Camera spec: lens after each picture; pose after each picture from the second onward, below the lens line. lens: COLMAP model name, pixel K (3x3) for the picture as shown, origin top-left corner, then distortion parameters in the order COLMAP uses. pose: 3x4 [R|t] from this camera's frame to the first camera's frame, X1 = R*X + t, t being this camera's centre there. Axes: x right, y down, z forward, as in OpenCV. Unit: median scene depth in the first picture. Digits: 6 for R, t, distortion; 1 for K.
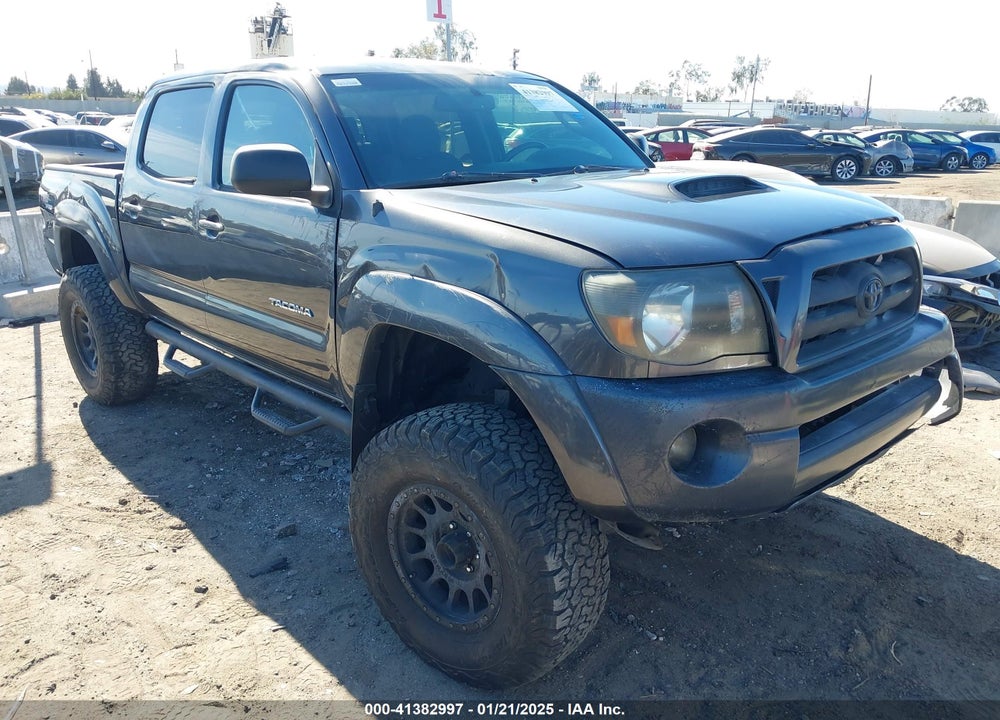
lens RADIAL K [[785.2, 0, 502.5], [0, 785.2, 352.2], [0, 0, 1]] dist [0.014500, -0.013419]
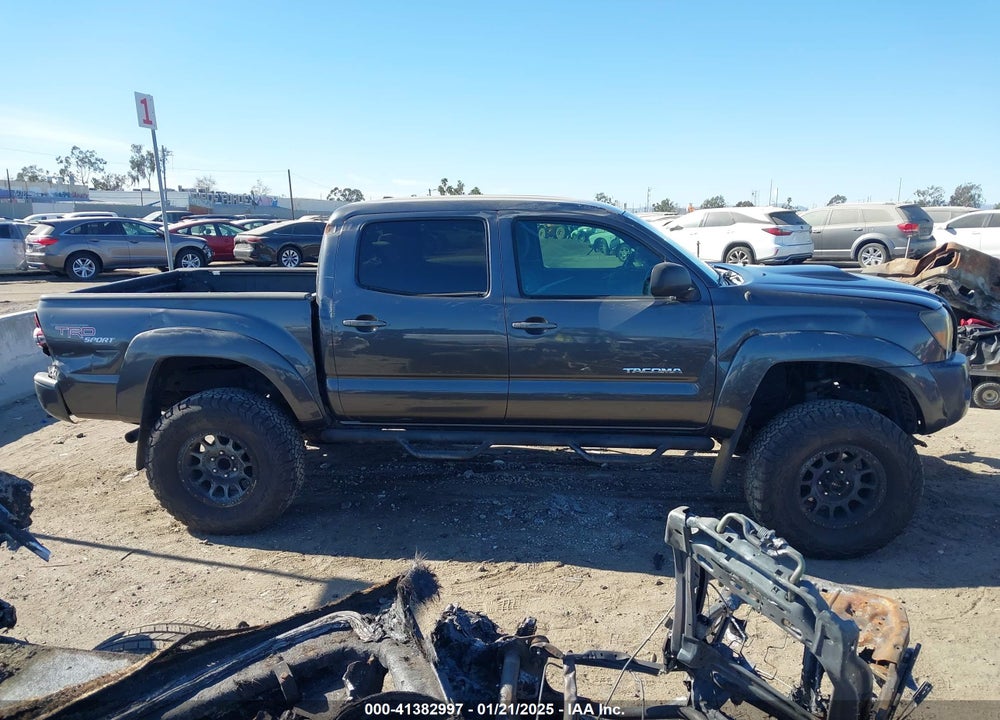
lens RADIAL K [[785.2, 0, 499.0], [0, 785.2, 356.0], [0, 0, 1]] dist [0.014500, -0.013419]
pose [[0.761014, -0.125656, 0.636450, -1.246583], [0.188981, 0.981453, -0.032198, -0.082903], [-0.620600, 0.144780, 0.770646, 0.048704]]
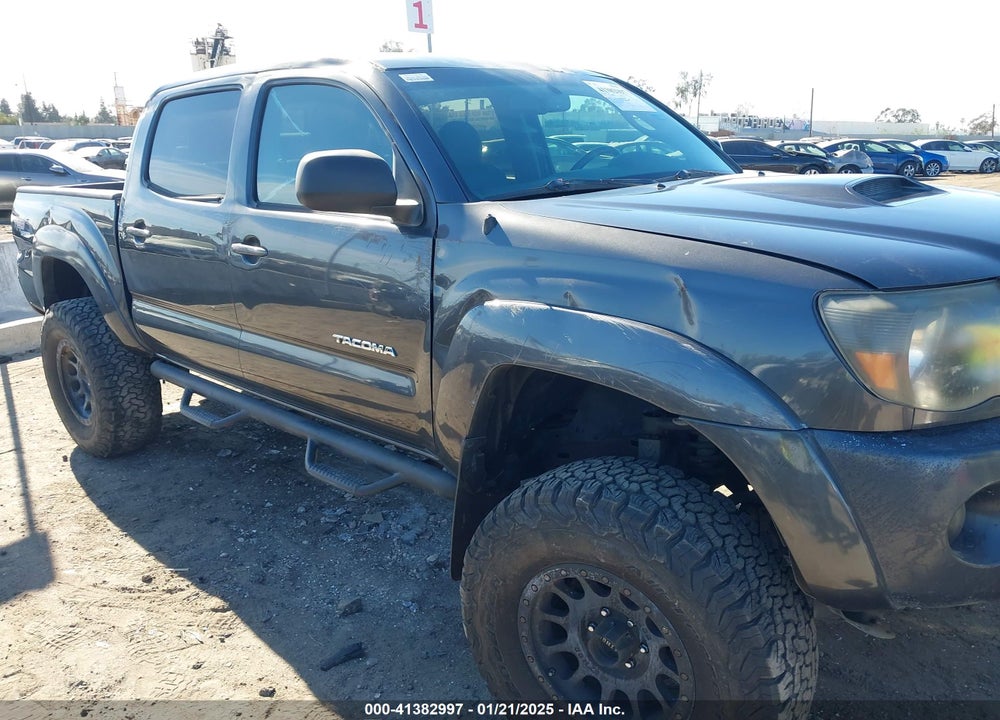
lens RADIAL K [[785.2, 0, 502.2], [0, 785.2, 360.2], [0, 0, 1]] dist [0.014500, -0.013419]
pose [[0.997862, -0.033651, 0.056027, -0.150405], [0.034298, 0.999355, -0.010620, -0.024436], [-0.055633, 0.012518, 0.998373, 0.140092]]
